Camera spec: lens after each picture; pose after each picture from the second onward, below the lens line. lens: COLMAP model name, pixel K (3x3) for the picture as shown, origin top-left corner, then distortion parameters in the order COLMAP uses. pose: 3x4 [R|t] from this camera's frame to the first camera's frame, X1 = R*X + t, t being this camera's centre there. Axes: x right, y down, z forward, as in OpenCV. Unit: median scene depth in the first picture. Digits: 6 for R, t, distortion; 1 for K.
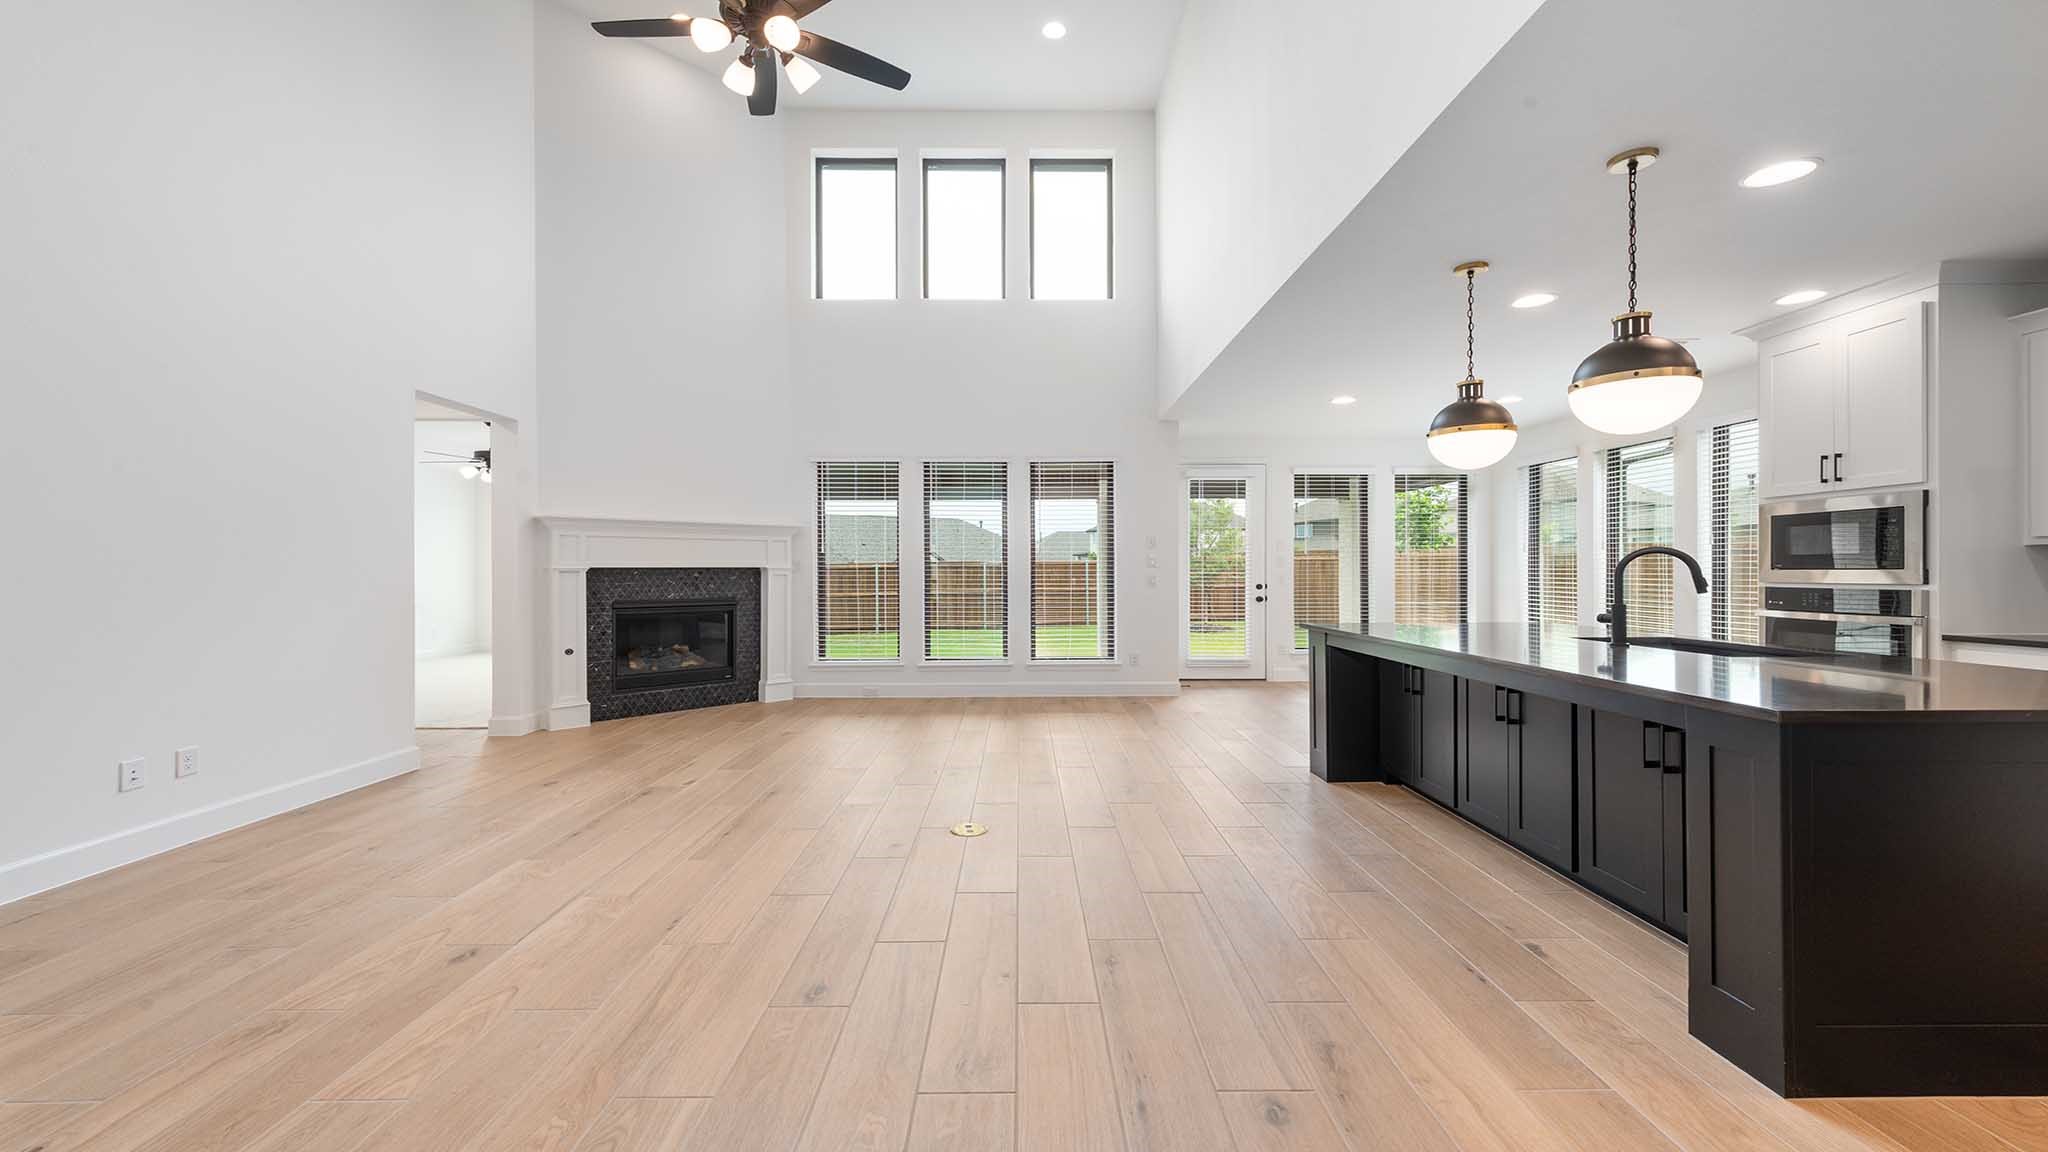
lens RADIAL K [[800.8, 0, 1024.2], [0, 800.8, 575.7], [0, 0, 1]] dist [0.008722, -0.000607]
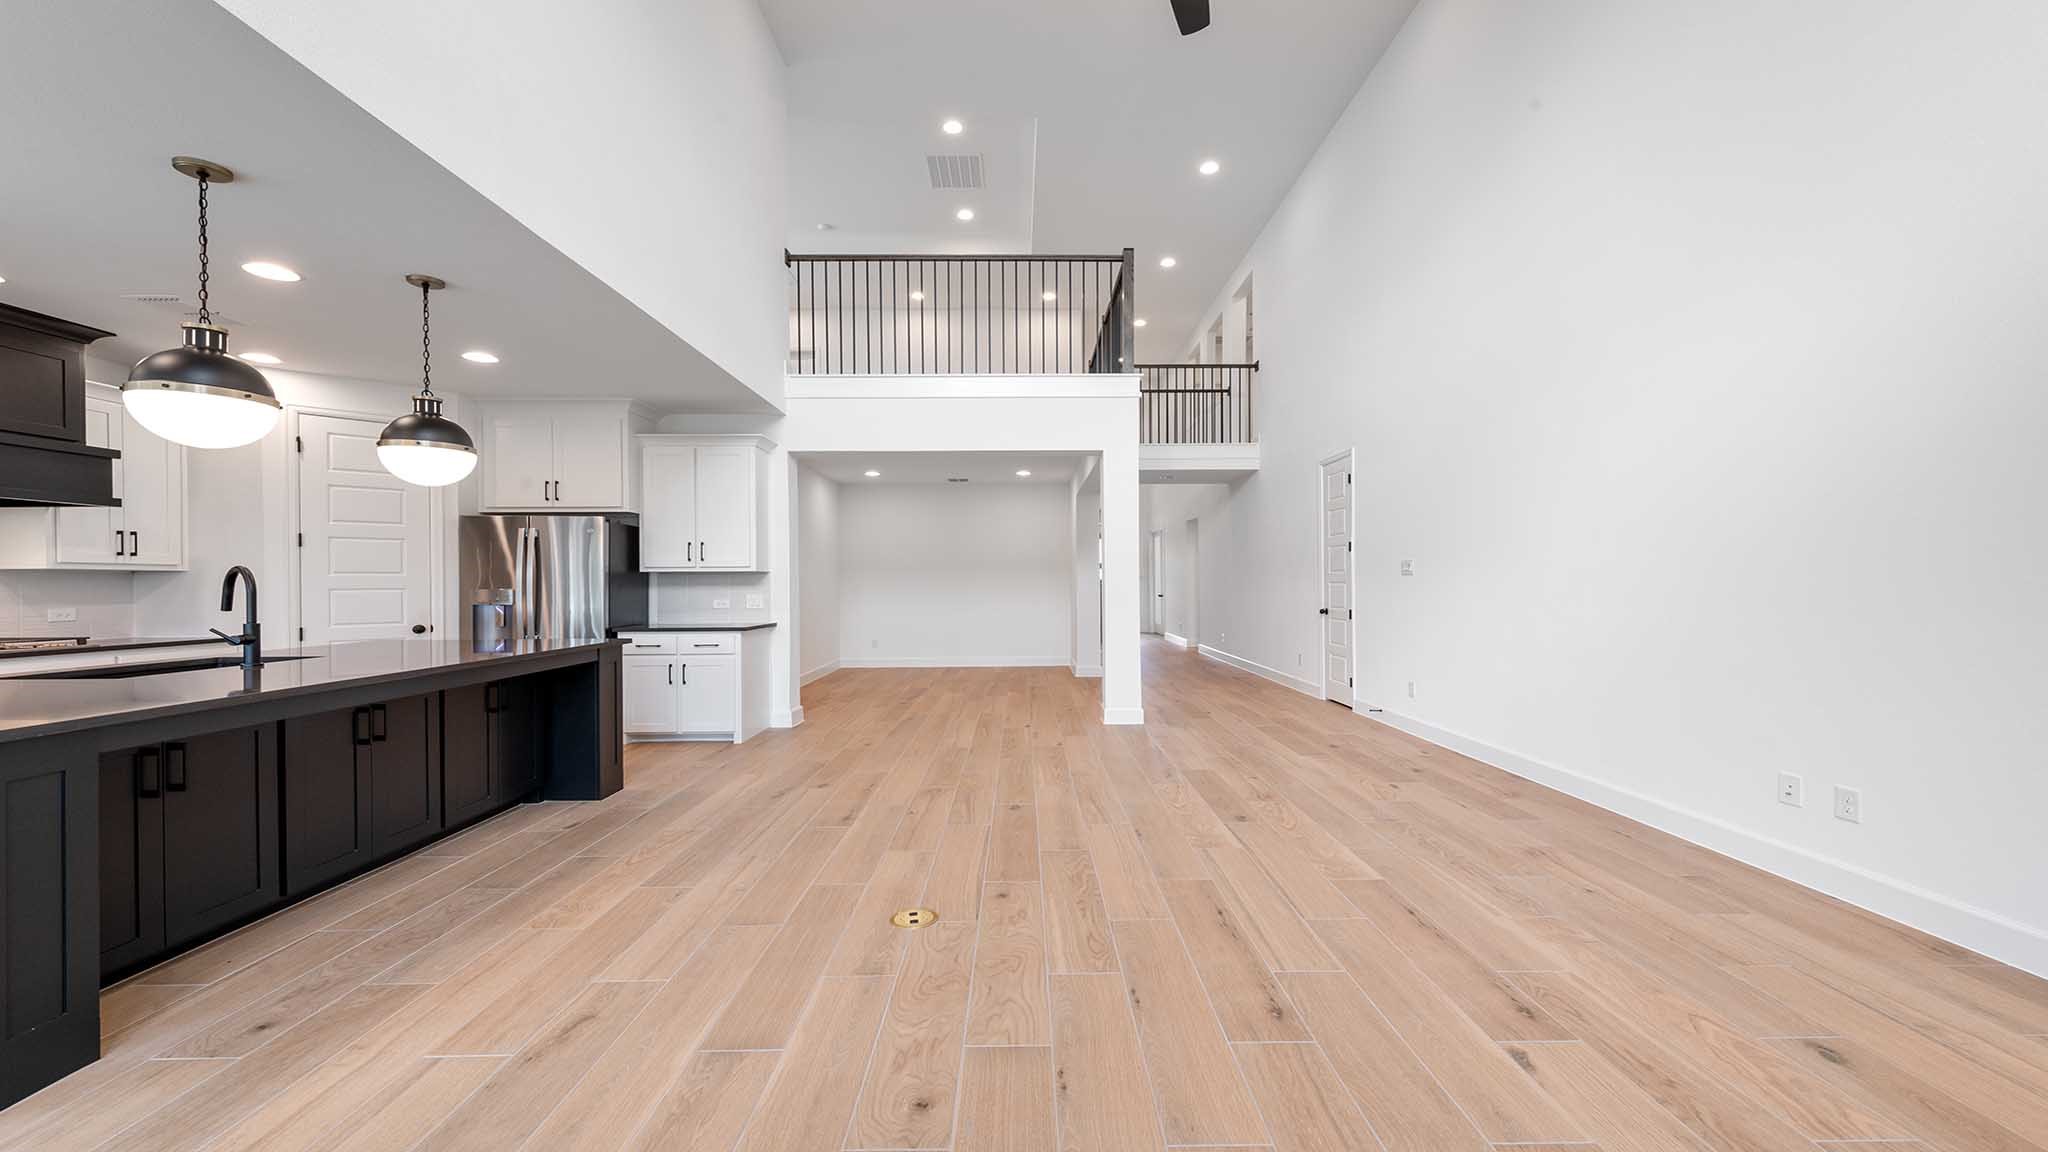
lens RADIAL K [[800.8, 0, 1028.2], [0, 800.8, 581.1], [0, 0, 1]] dist [0.008722, -0.000607]
pose [[-0.999963, 0.008464, -0.001359, -0.202353], [0.008461, 0.999962, 0.002262, -0.010535], [0.001378, 0.002251, -0.999997, 1.983299]]
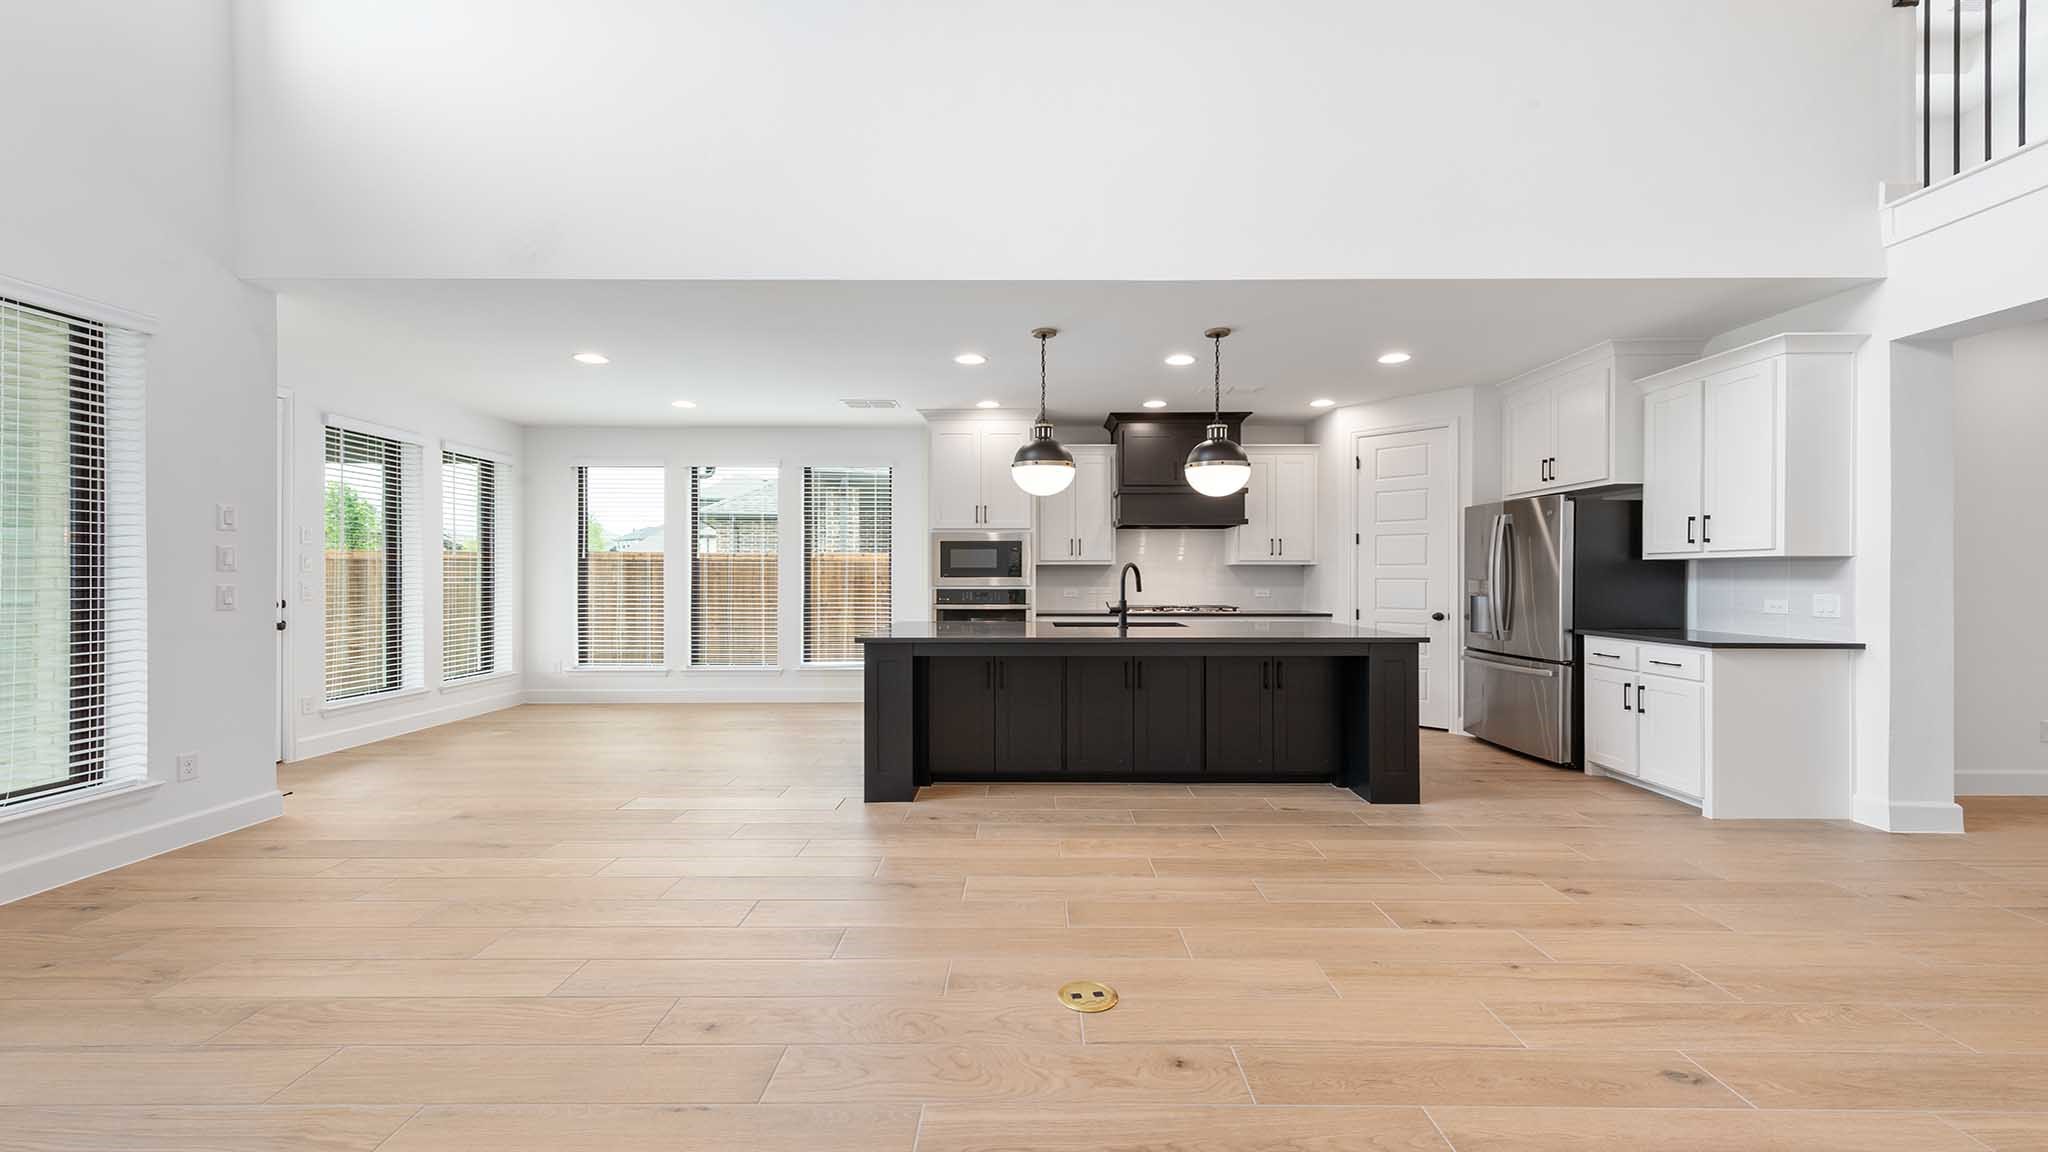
lens RADIAL K [[800.8, 0, 1030.4], [0, 800.8, 579.3], [0, 0, 1]] dist [0.008722, -0.000607]
pose [[0.011196, -0.001819, 0.999936, -0.772094], [0.004590, 0.999988, 0.001768, -0.007796], [-0.999927, 0.004570, 0.011204, 1.156849]]
